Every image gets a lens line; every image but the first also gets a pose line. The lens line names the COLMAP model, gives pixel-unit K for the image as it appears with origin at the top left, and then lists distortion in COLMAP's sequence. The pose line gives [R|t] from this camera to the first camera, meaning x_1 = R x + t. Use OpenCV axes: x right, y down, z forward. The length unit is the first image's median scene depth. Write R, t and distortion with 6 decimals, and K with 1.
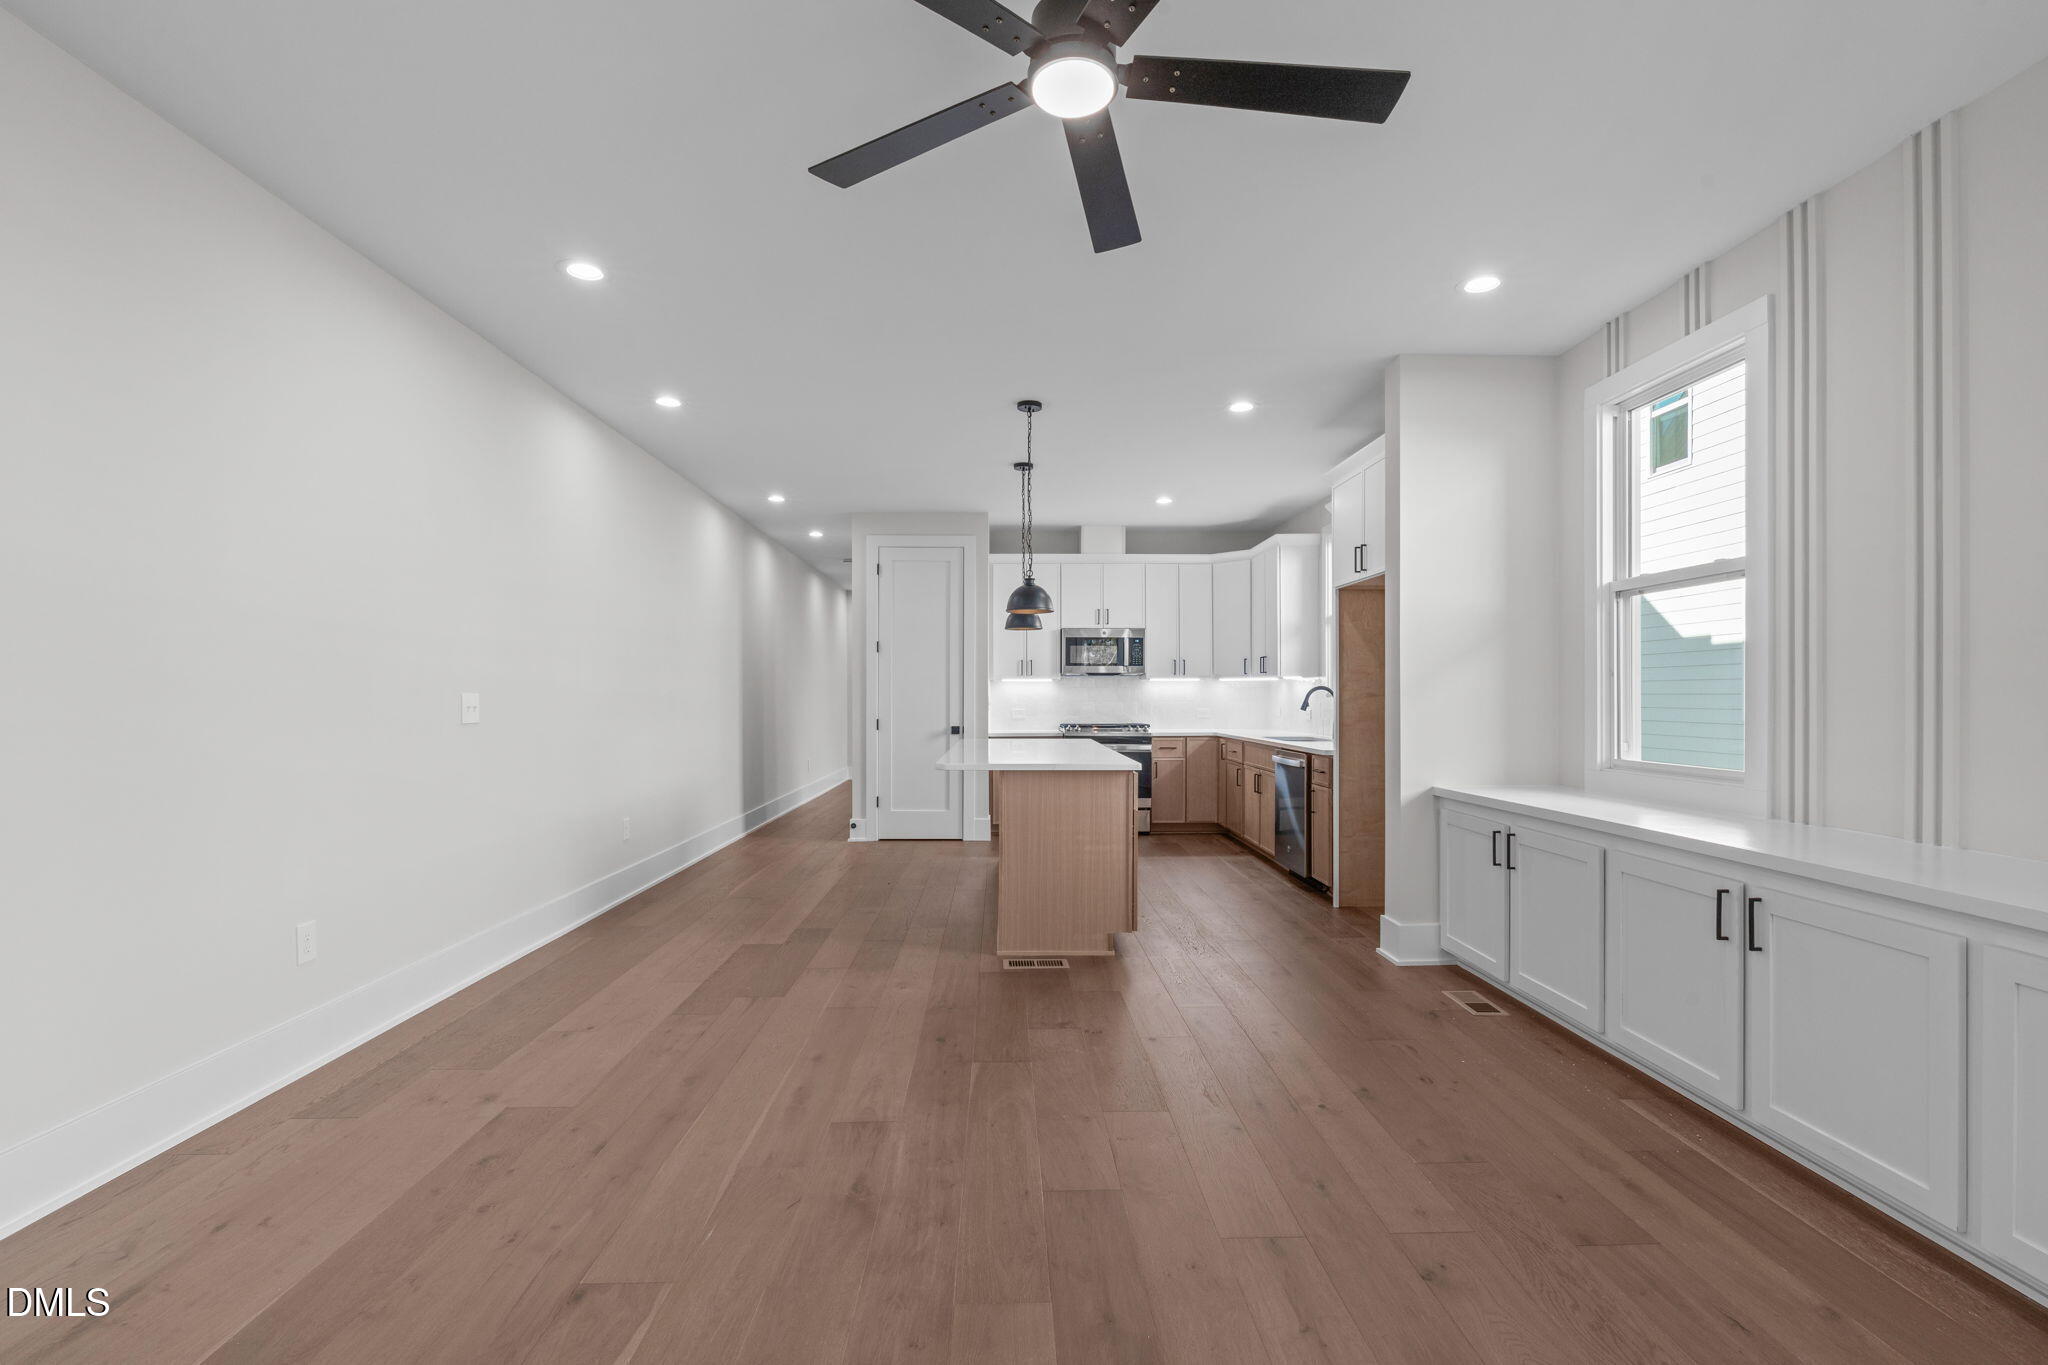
lens RADIAL K [[925.2, 0, 1034.2], [0, 925.2, 704.2], [0, 0, 1]] dist [-0.012174, 0.002114]
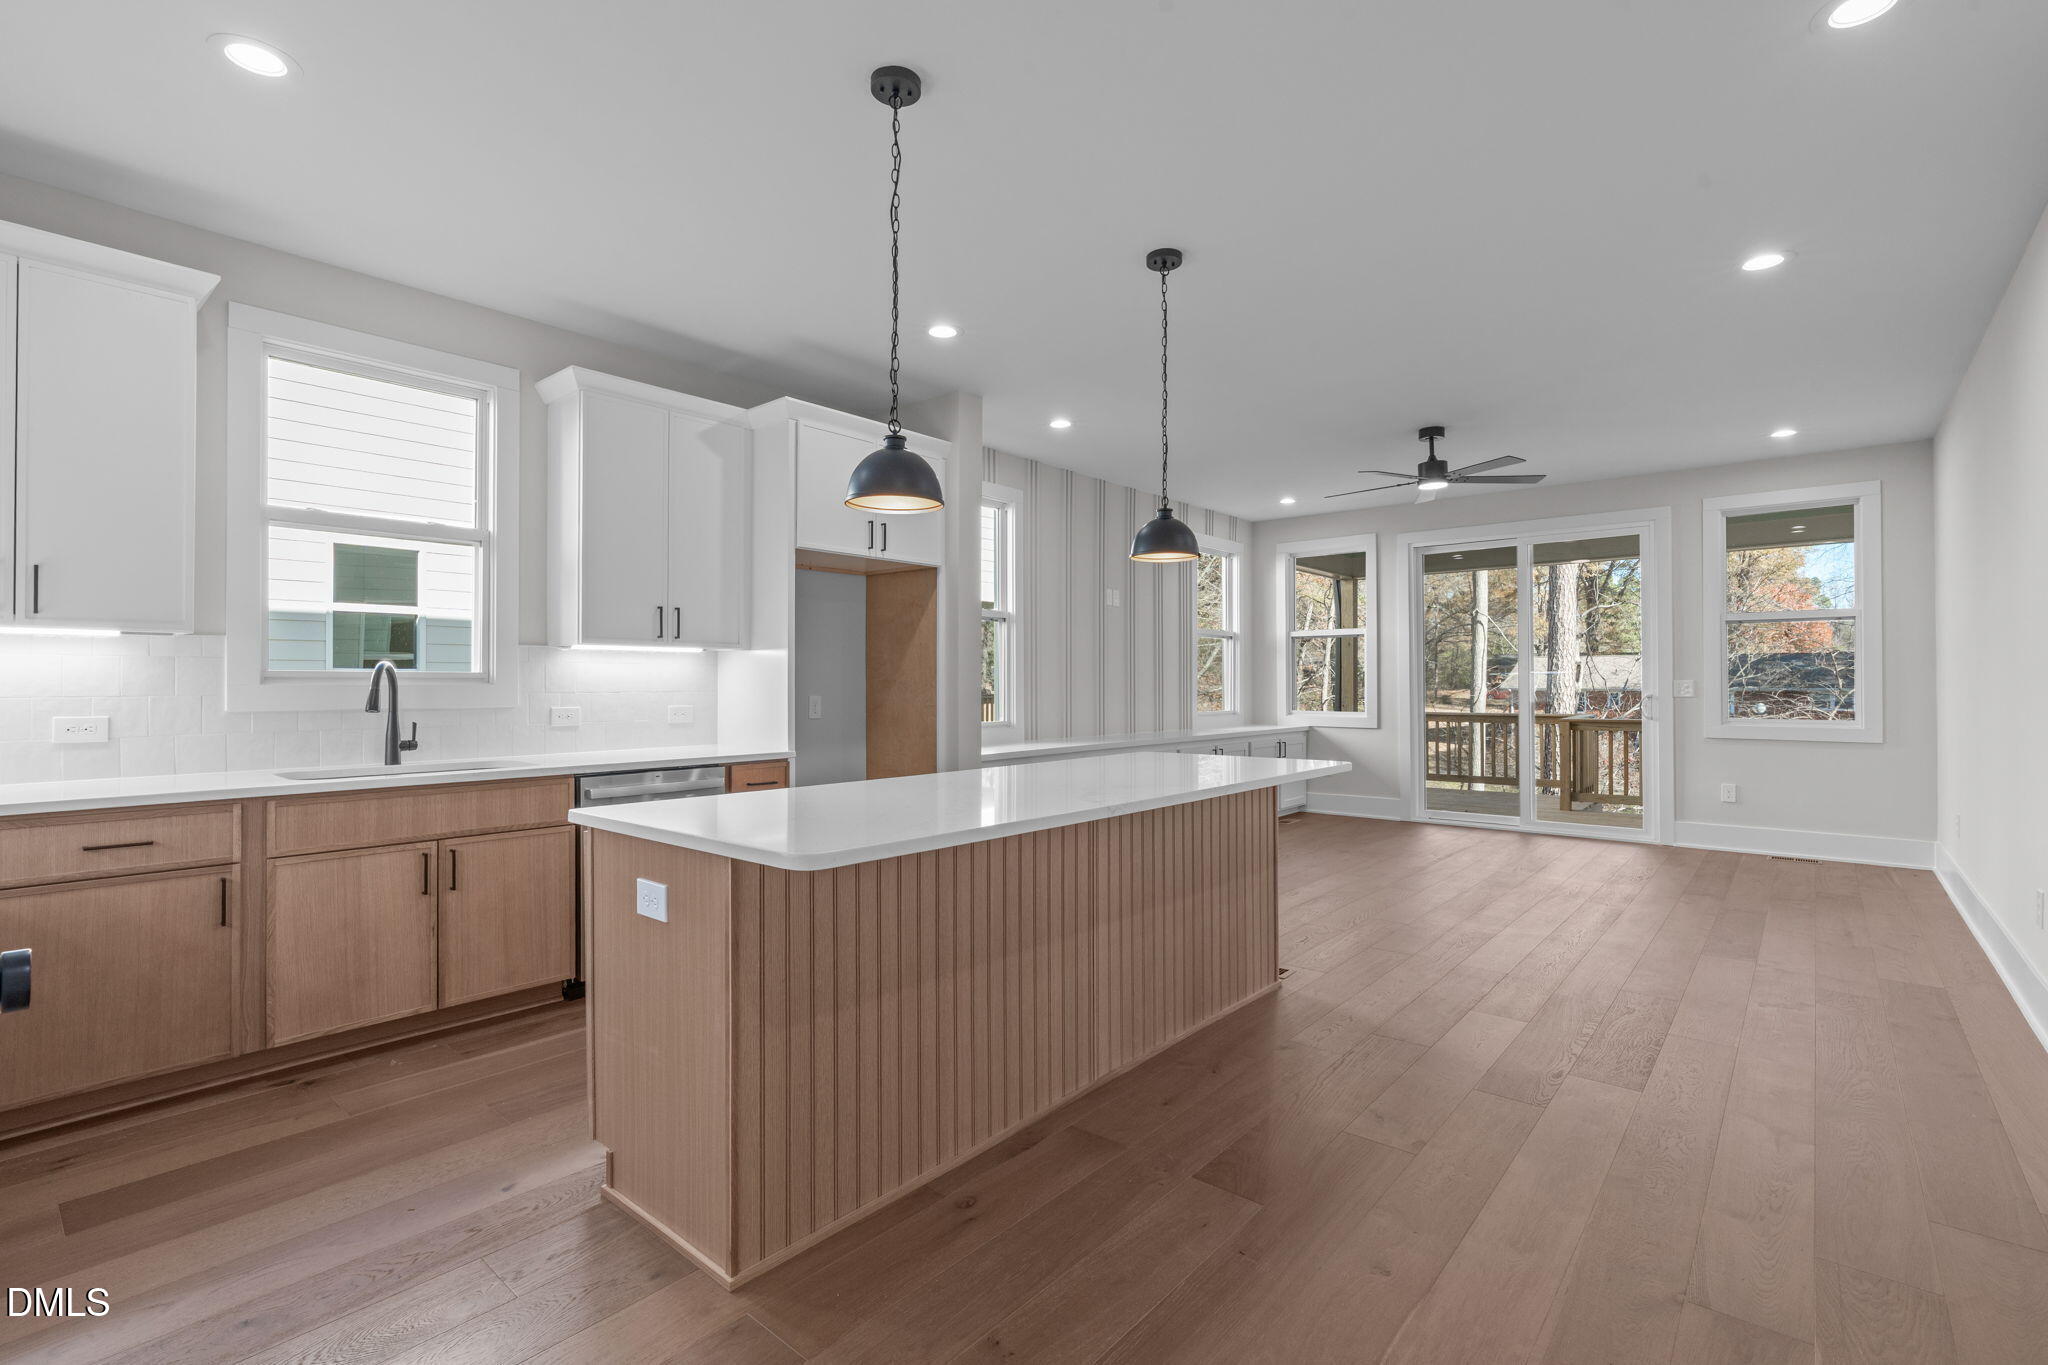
lens RADIAL K [[925.2, 0, 1031.7], [0, 925.2, 679.6], [0, 0, 1]] dist [-0.012174, 0.002114]
pose [[-0.739049, 0.003879, 0.673641, -0.476102], [0.006929, 0.999974, 0.001844, -0.014698], [-0.673616, 0.006030, -0.739057, 1.915106]]
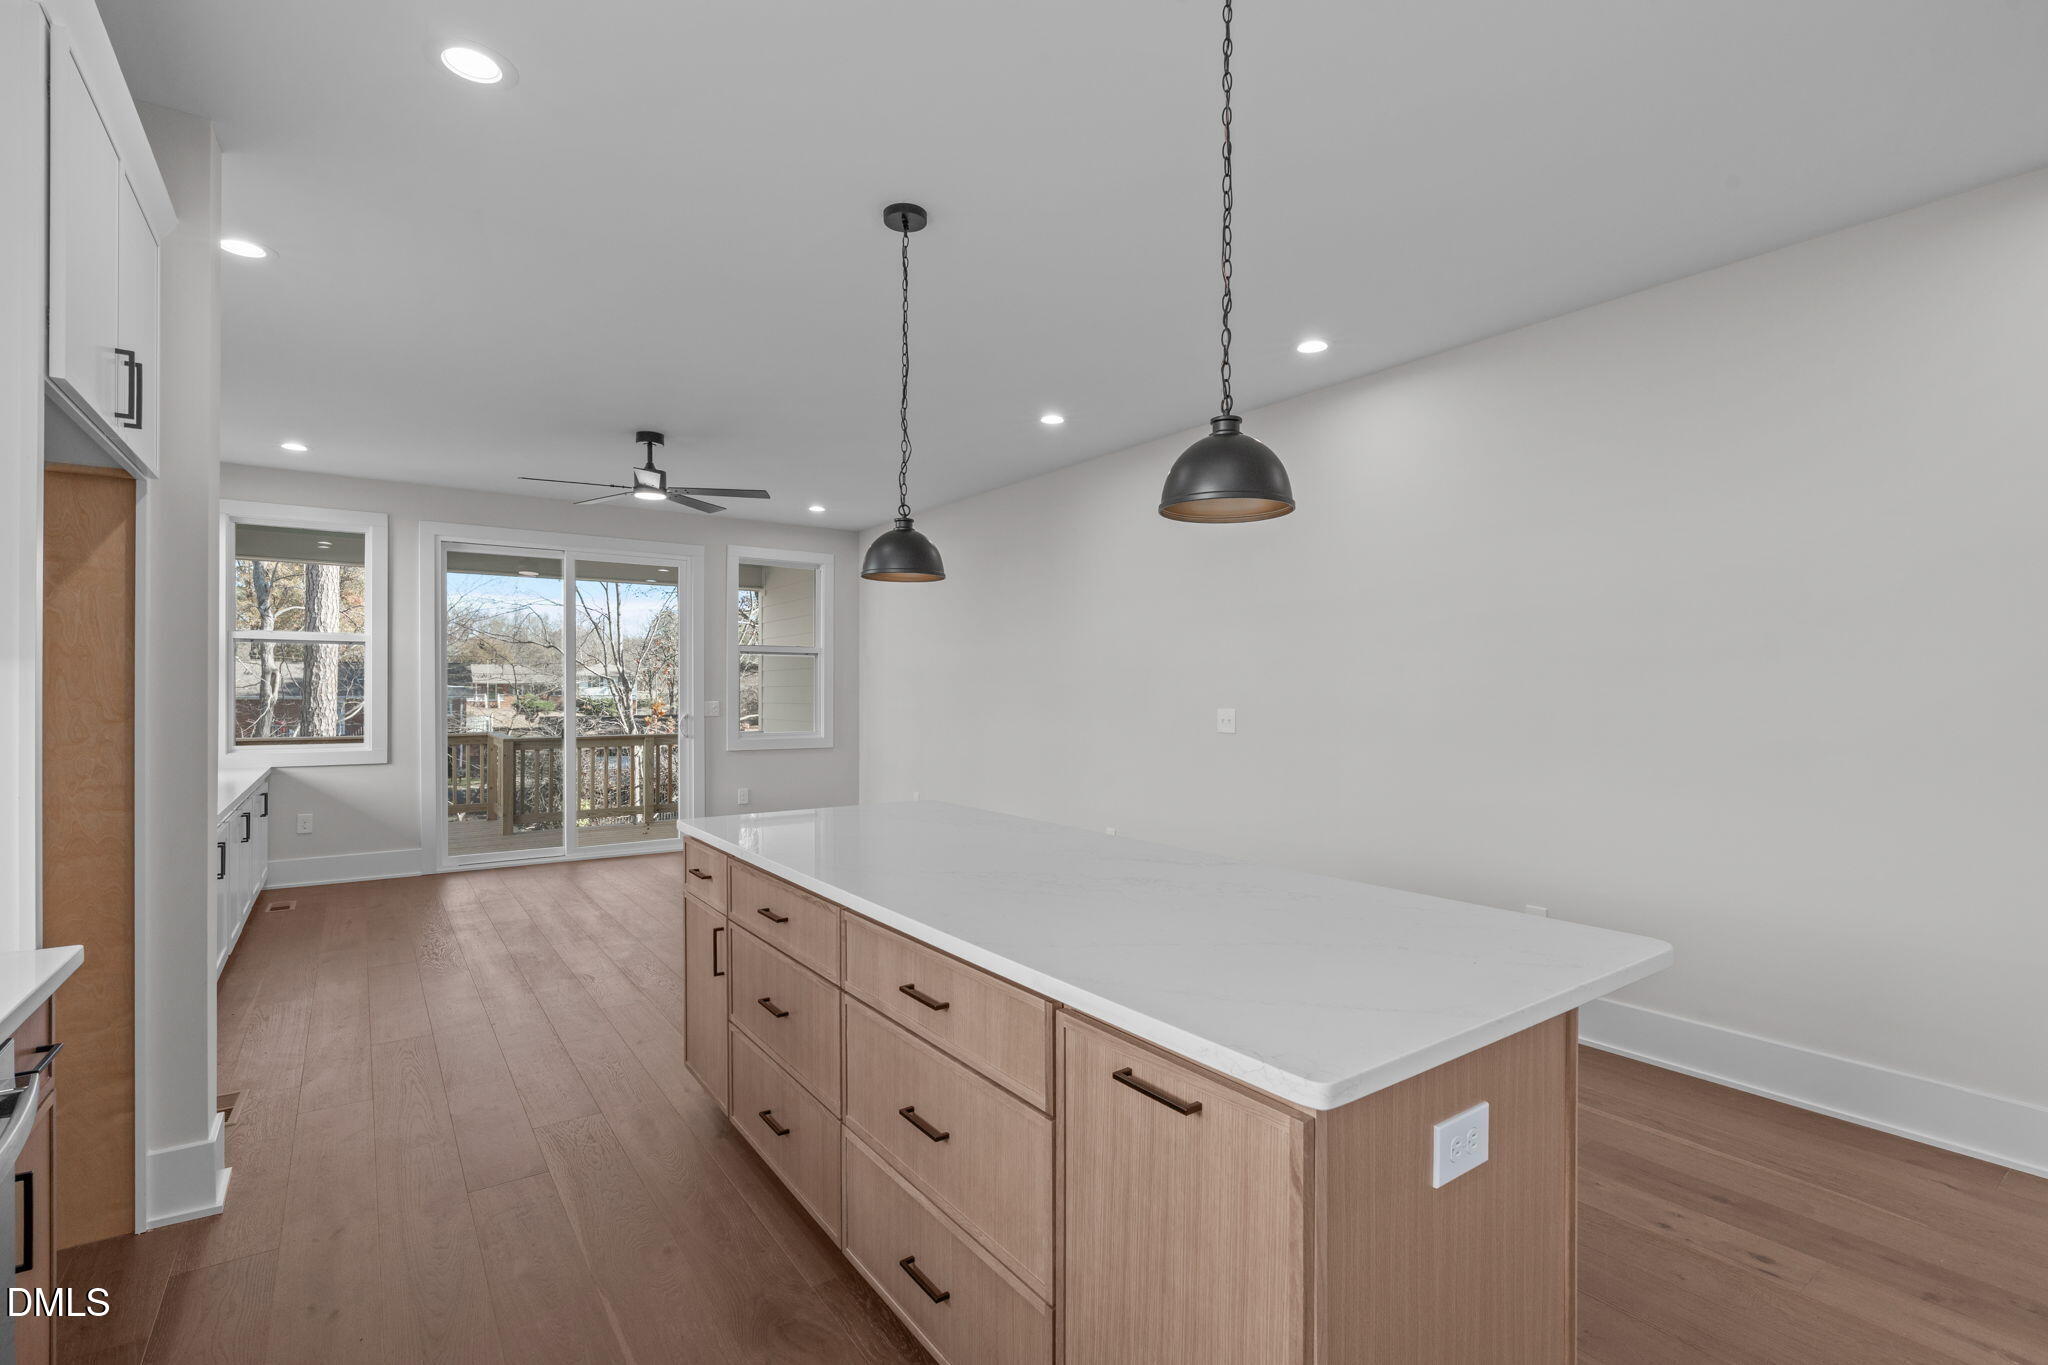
lens RADIAL K [[925.2, 0, 1031.2], [0, 925.2, 694.2], [0, 0, 1]] dist [-0.012174, 0.002114]
pose [[-0.828729, -0.000818, -0.559649, 0.303933], [-0.007984, 0.999914, 0.010361, -0.042730], [0.559592, 0.013055, -0.828665, 1.832631]]
